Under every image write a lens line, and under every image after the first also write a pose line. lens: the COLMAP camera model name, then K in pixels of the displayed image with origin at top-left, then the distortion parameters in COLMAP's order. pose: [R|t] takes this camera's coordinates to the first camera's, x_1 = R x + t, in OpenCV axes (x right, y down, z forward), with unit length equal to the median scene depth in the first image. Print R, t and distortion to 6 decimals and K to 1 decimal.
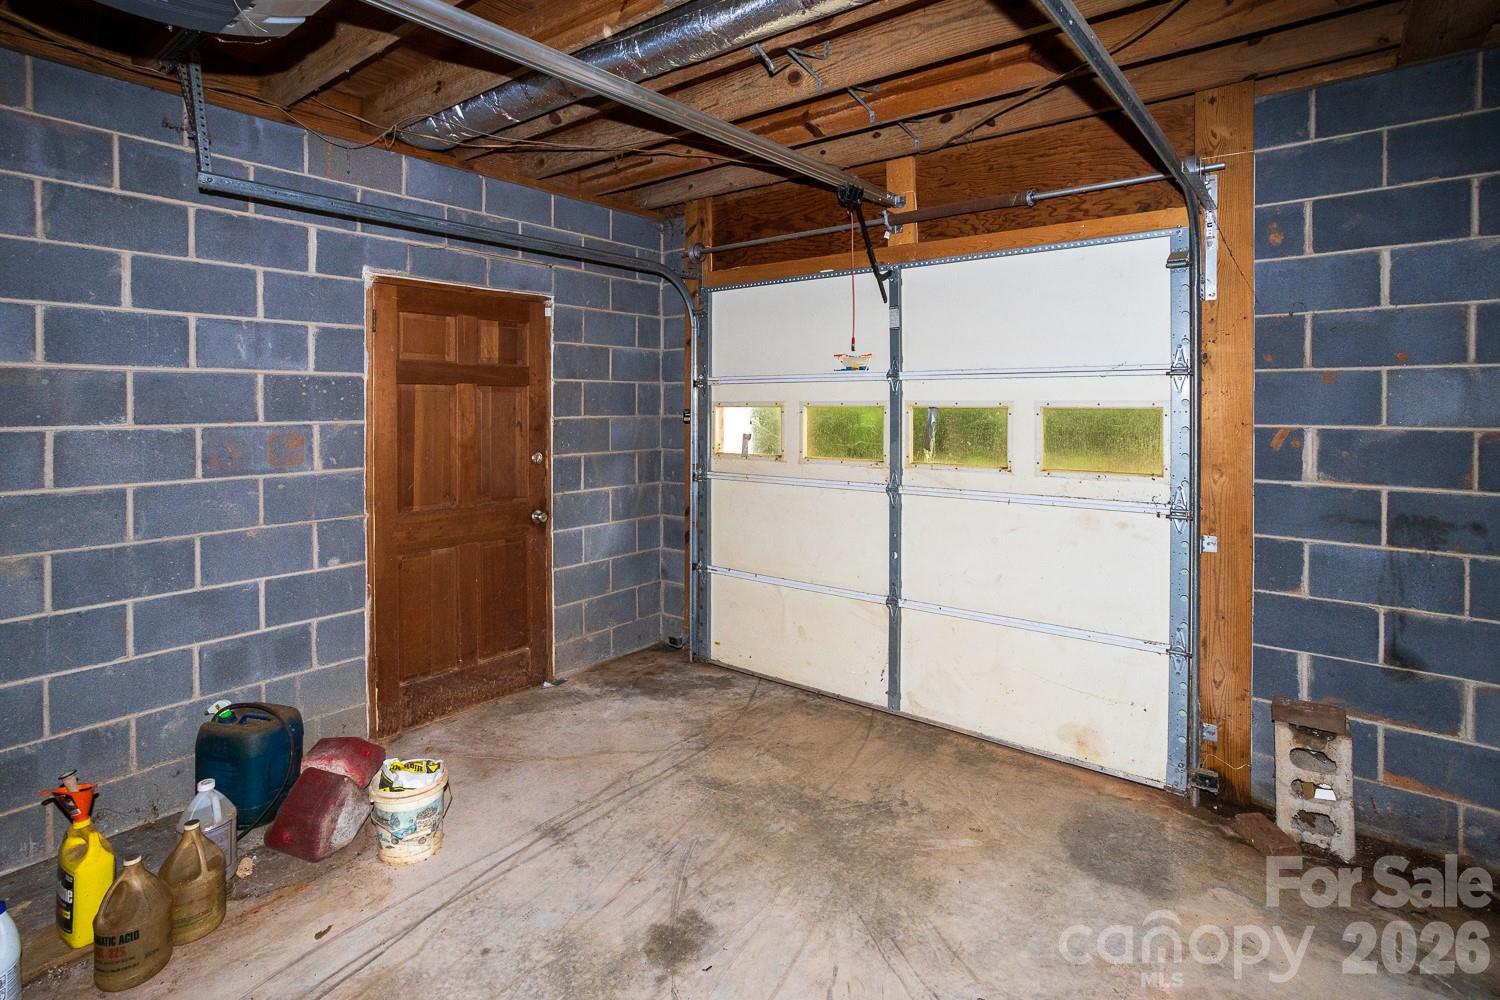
lens RADIAL K [[750.1, 0, 749.1], [0, 750.1, 404.1], [0, 0, 1]] dist [0.001205, 0.000201]
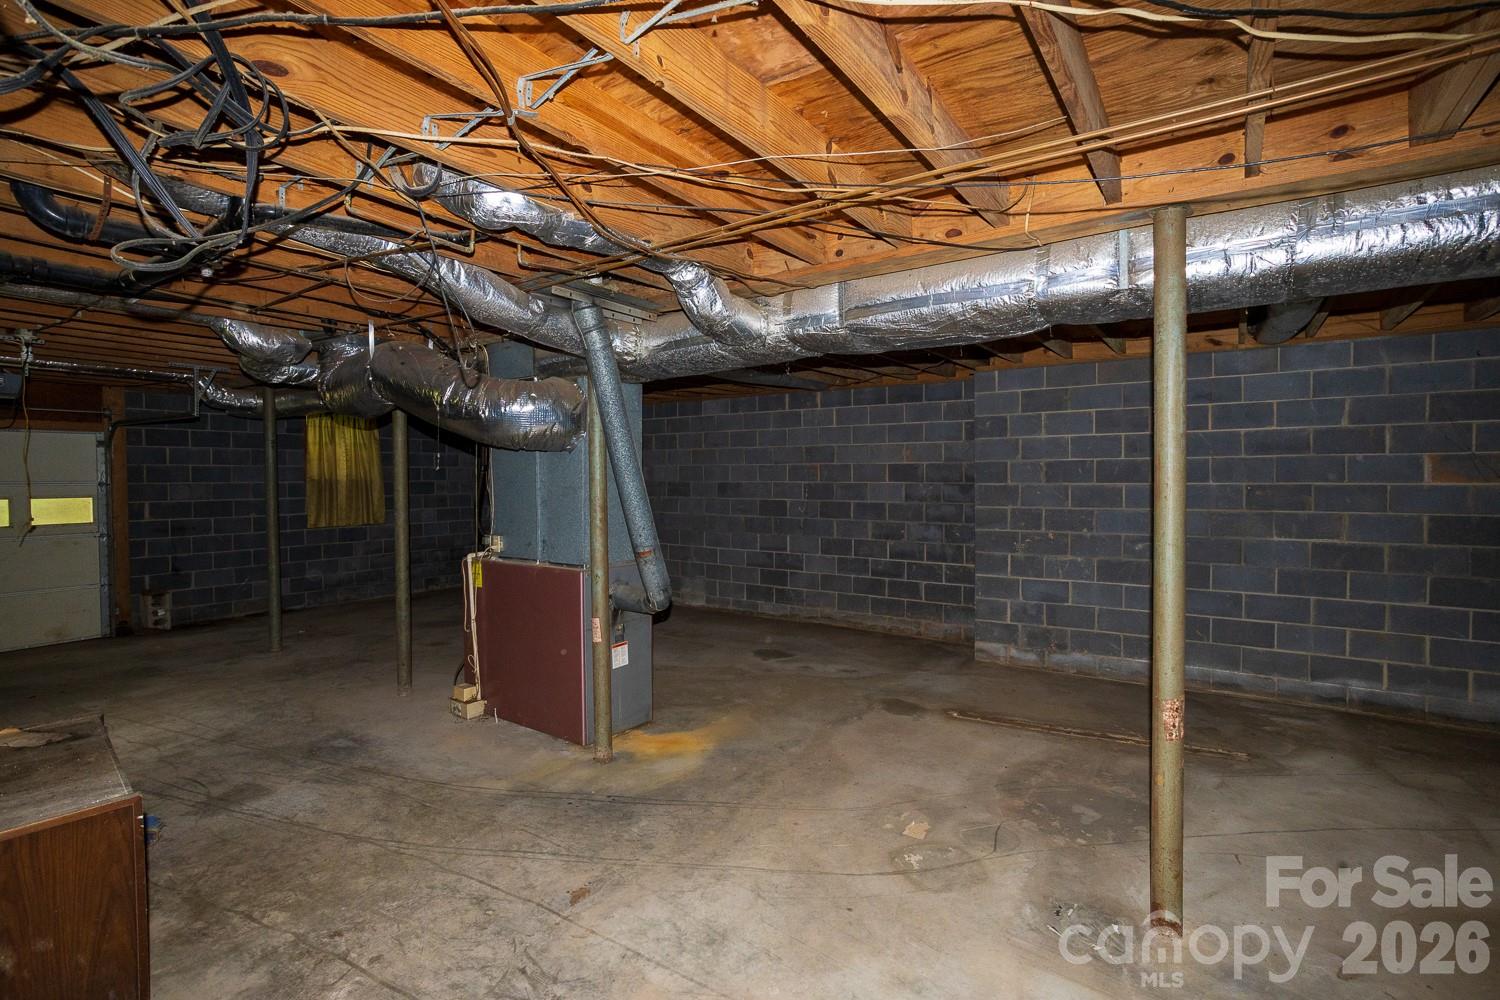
lens RADIAL K [[731.5, 0, 750.0], [0, 731.5, 500.0], [0, 0, 1]] dist [0.000157, 0.000149]
pose [[-0.077703, -0.025365, 0.996654, -2.456156], [0.009953, 0.999607, 0.026216, -0.032067], [-0.996927, 0.011956, -0.077420, -1.248358]]
